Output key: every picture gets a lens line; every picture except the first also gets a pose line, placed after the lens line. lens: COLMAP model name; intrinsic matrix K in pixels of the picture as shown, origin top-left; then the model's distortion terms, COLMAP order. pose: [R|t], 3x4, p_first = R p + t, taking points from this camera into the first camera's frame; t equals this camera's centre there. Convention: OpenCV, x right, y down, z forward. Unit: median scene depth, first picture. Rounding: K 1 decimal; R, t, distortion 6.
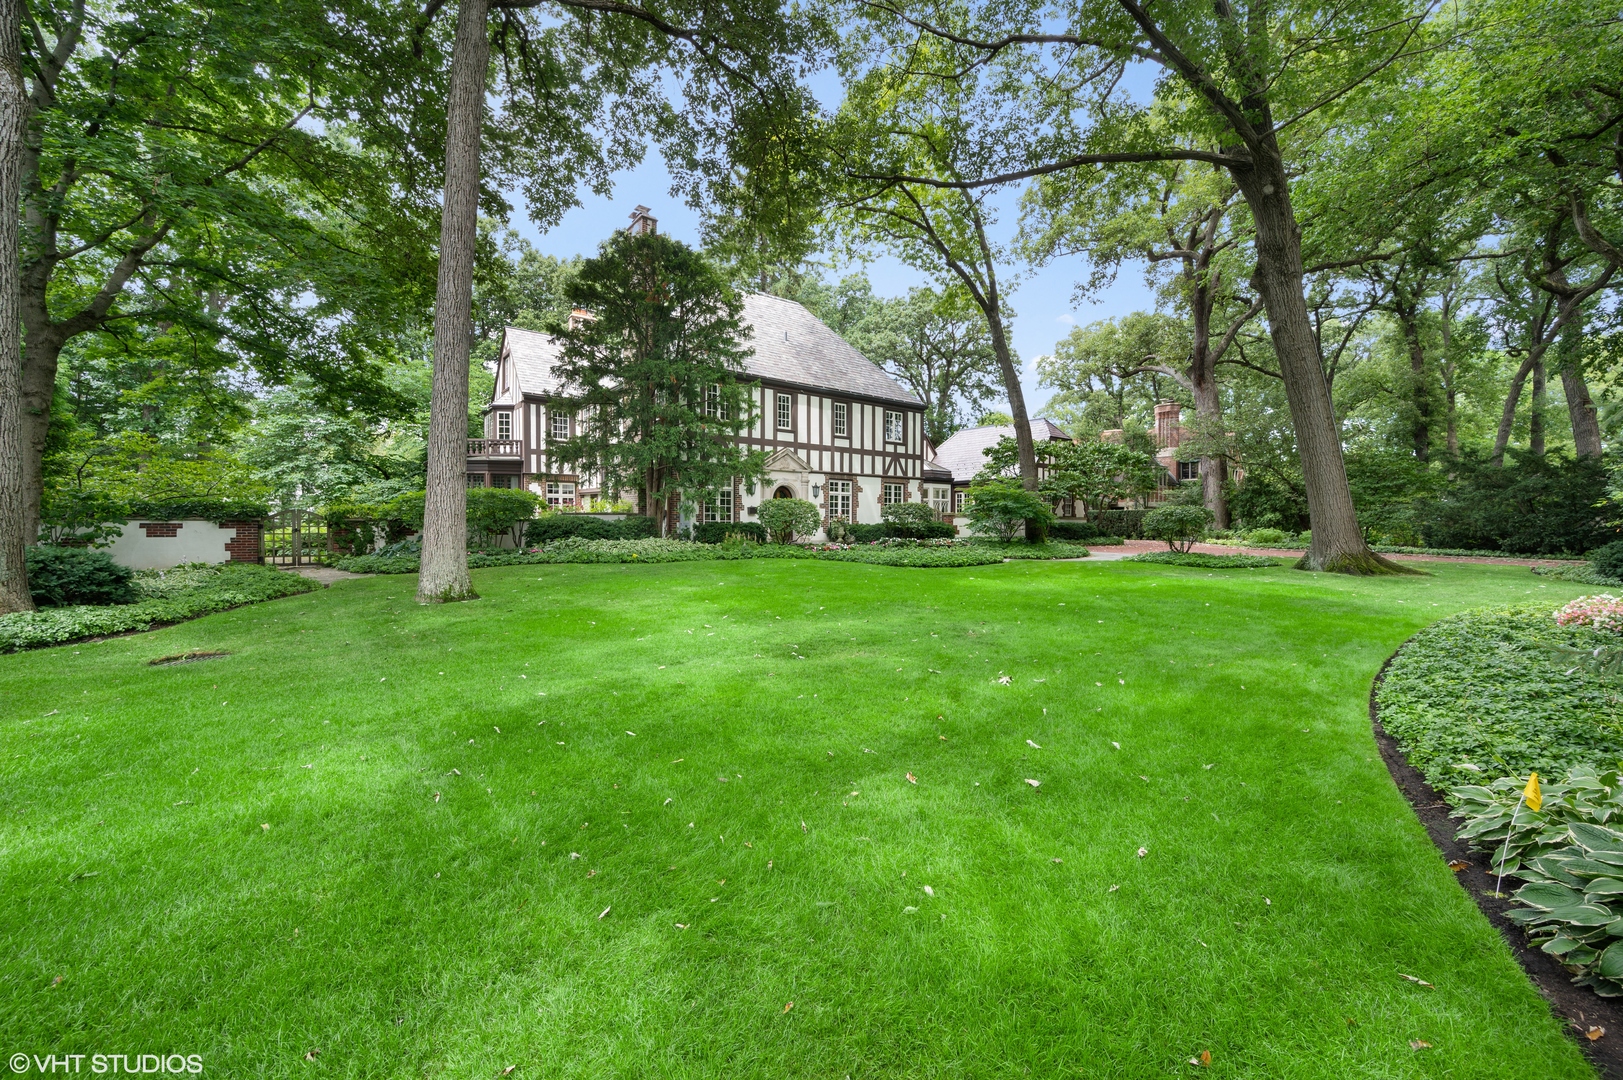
lens RADIAL K [[650.1, 0, 810.6], [0, 650.1, 536.3], [0, 0, 1]] dist [0.000654, 0.000113]
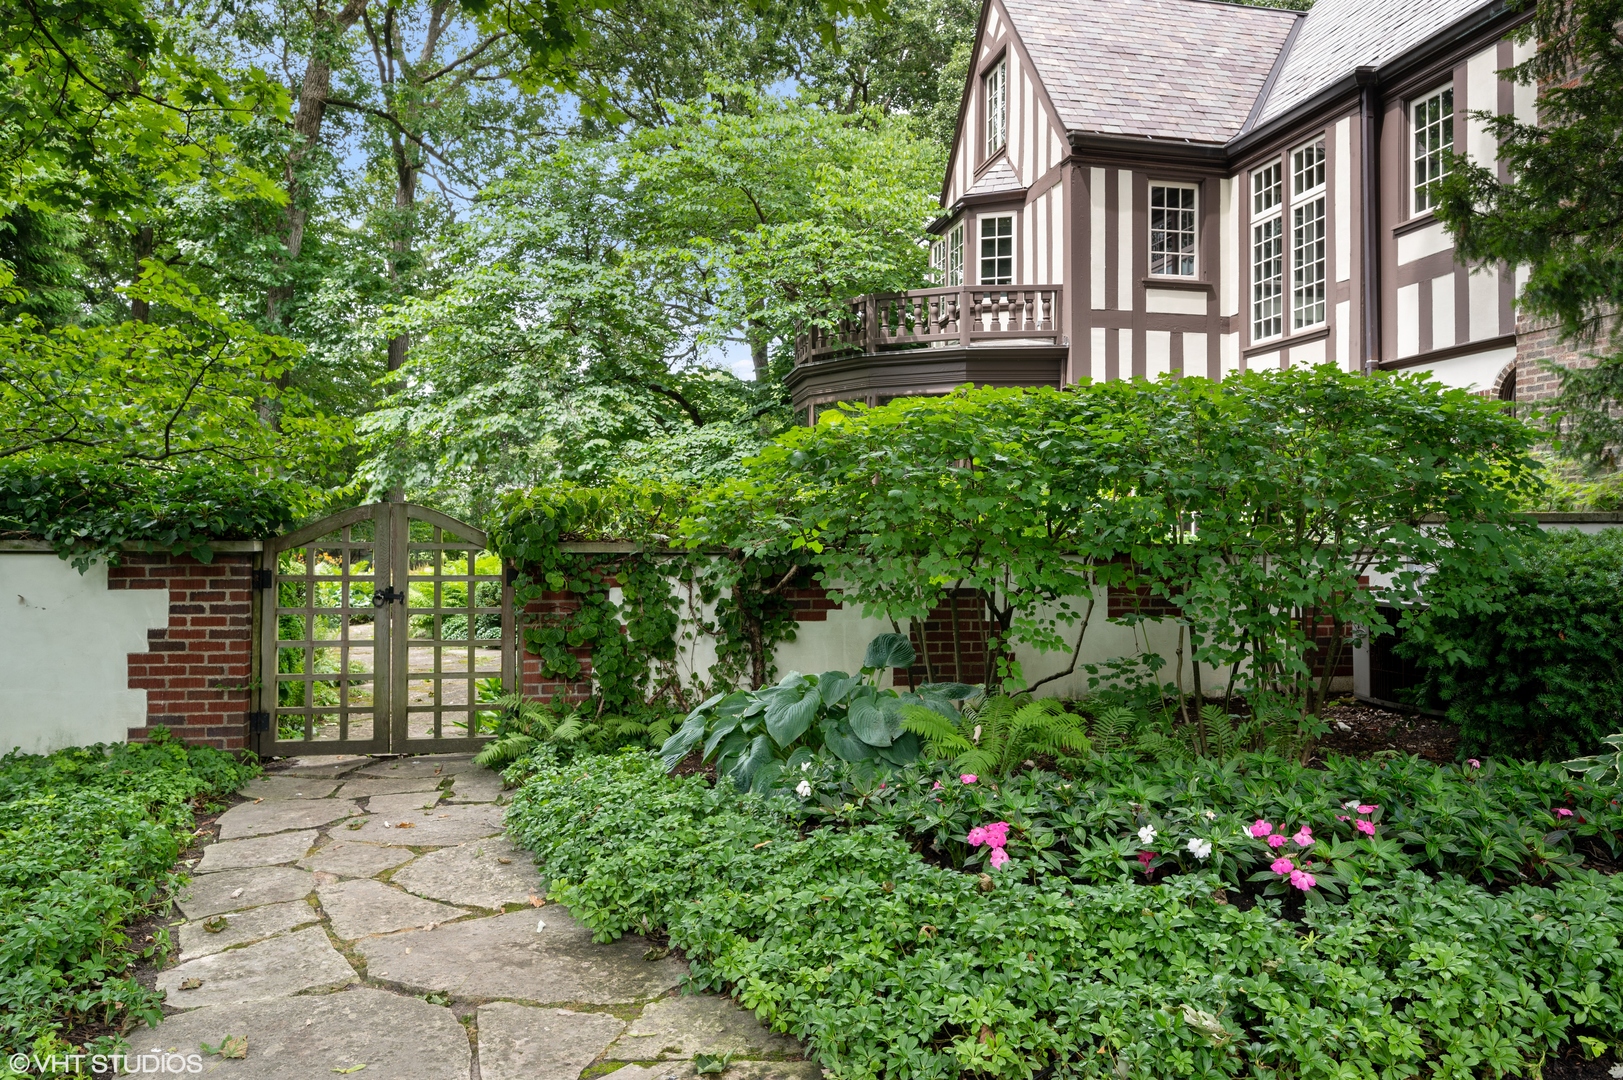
lens RADIAL K [[1090.3, 0, 810.4], [0, 1090.3, 540.3], [0, 0, 1]] dist [0.000328, 0.000156]
pose [[0.896638, 0.006387, -0.442718, -0.317678], [-0.010068, 0.999932, -0.005965, -0.018086], [0.442650, 0.009806, 0.896641, 0.468682]]
